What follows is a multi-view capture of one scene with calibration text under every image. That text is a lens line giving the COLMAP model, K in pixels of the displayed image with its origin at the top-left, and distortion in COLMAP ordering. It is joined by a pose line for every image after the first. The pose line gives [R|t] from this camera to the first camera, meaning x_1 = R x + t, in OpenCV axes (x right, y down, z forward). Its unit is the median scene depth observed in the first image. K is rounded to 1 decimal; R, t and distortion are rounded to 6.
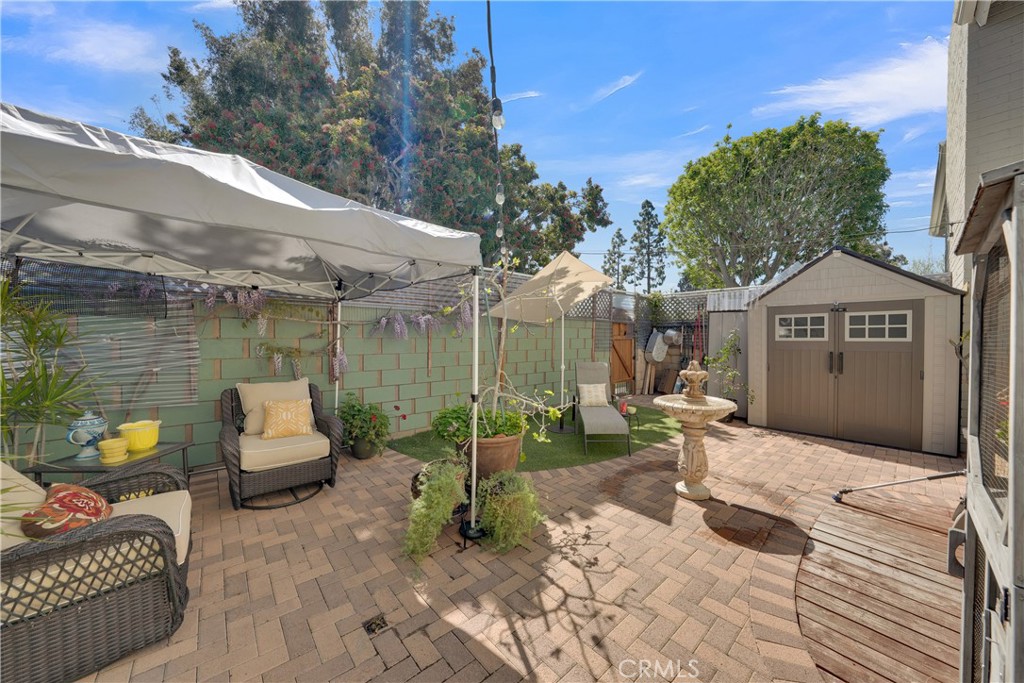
lens RADIAL K [[365.2, 0, 519.1], [0, 365.2, 345.1], [0, 0, 1]] dist [-0.022885, 0.004427]
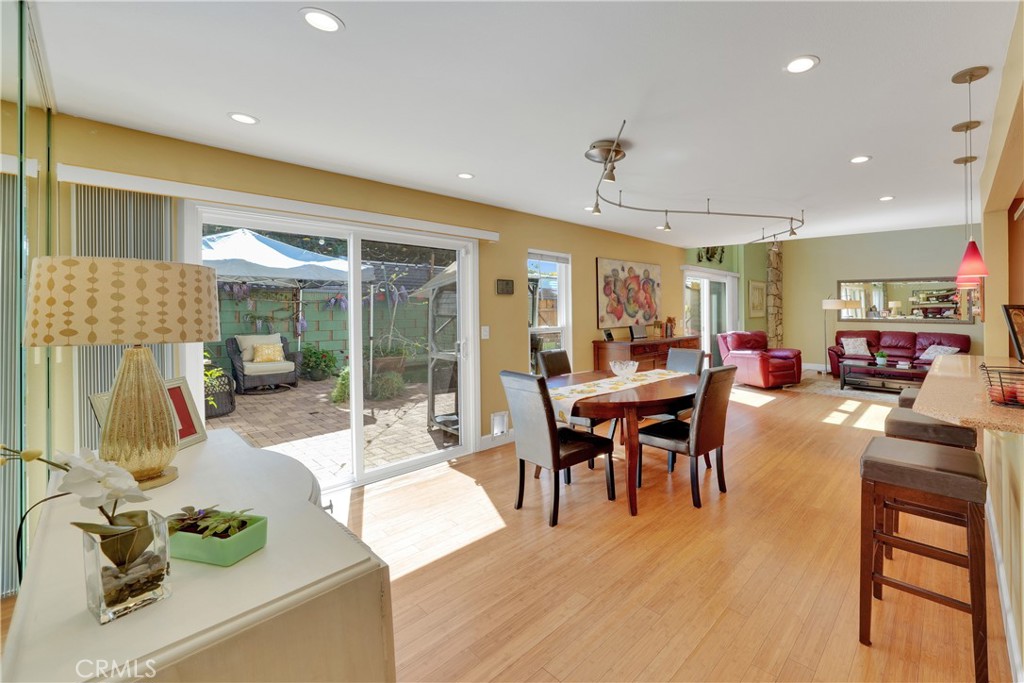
lens RADIAL K [[388.4, 0, 638.0], [0, 388.4, 312.4], [0, 0, 1]] dist [0.003084, 0.000151]
pose [[0.969687, -0.001006, 0.244350, 0.560326], [0.002147, 0.999988, -0.004404, -0.000232], [-0.244343, 0.004795, 0.969677, -1.097210]]
